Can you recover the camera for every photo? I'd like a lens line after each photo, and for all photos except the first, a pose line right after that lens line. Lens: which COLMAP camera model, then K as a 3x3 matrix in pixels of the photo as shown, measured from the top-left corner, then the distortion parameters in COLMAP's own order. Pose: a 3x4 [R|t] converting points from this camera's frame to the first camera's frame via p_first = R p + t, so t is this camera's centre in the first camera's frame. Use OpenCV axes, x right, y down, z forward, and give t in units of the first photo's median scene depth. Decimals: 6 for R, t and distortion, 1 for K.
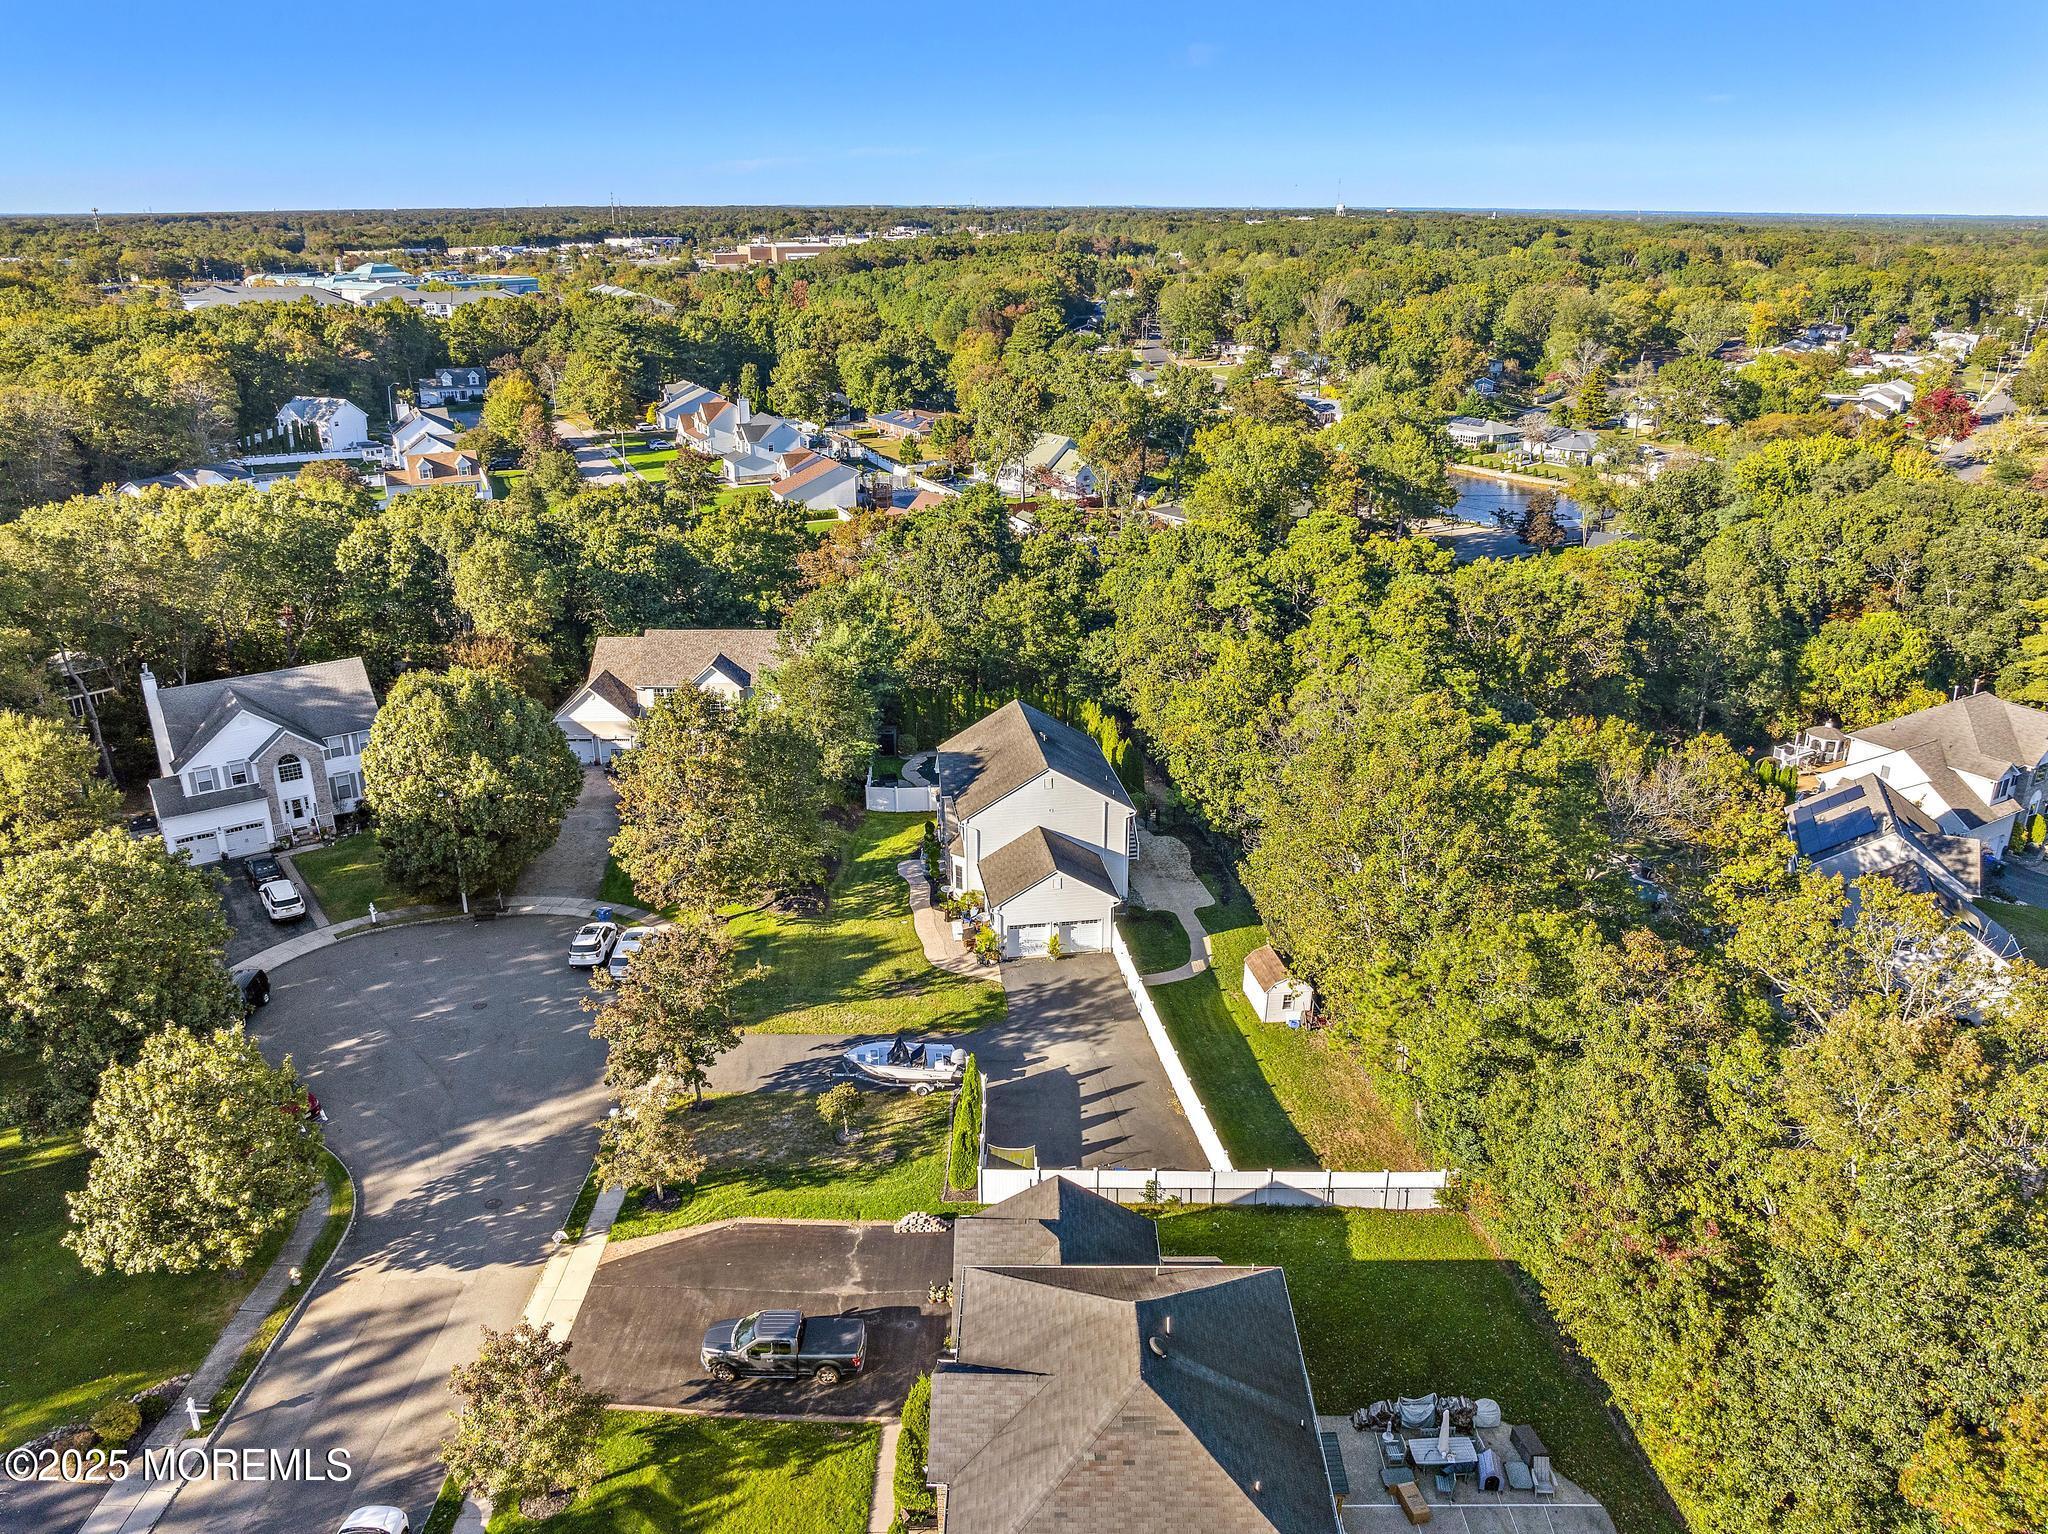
lens RADIAL K [[1486.2, 0, 1024.0], [0, 1486.2, 767.0], [0, 0, 1]] dist [-0.004042, 0.001460]
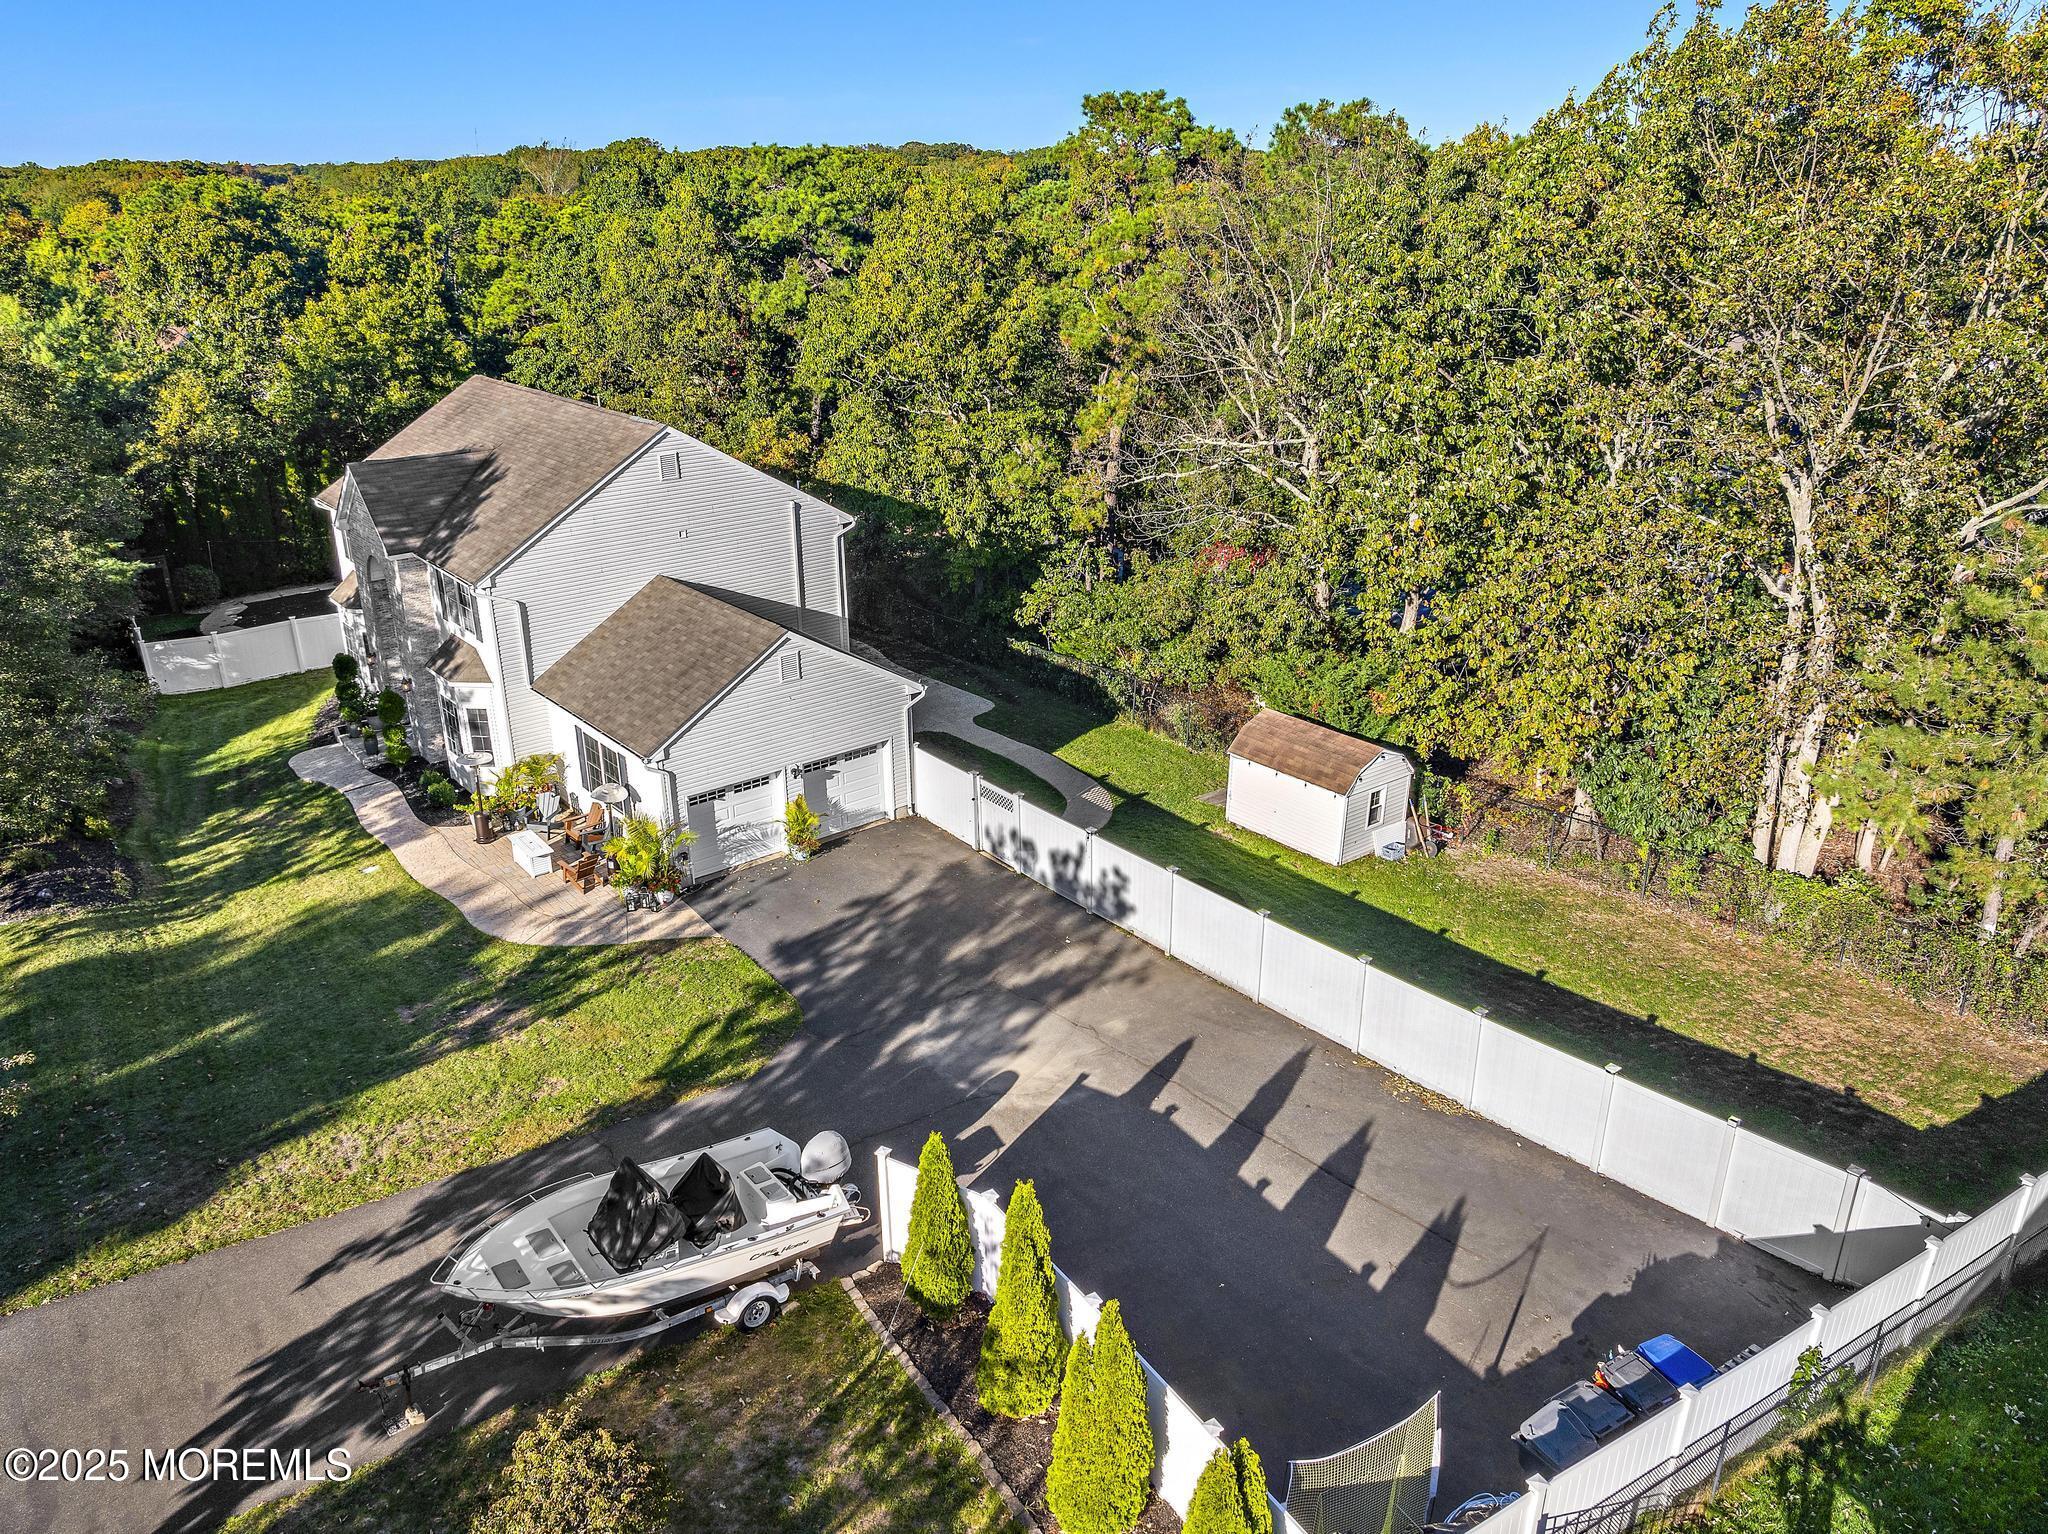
lens RADIAL K [[1486.2, 0, 1024.0], [0, 1486.2, 767.0], [0, 0, 1]] dist [-0.004042, 0.001460]
pose [[0.865256, -0.203948, 0.457970, -0.111018], [0.186538, 0.978893, 0.083500, 0.078677], [-0.465334, 0.013180, 0.885037, 0.579114]]
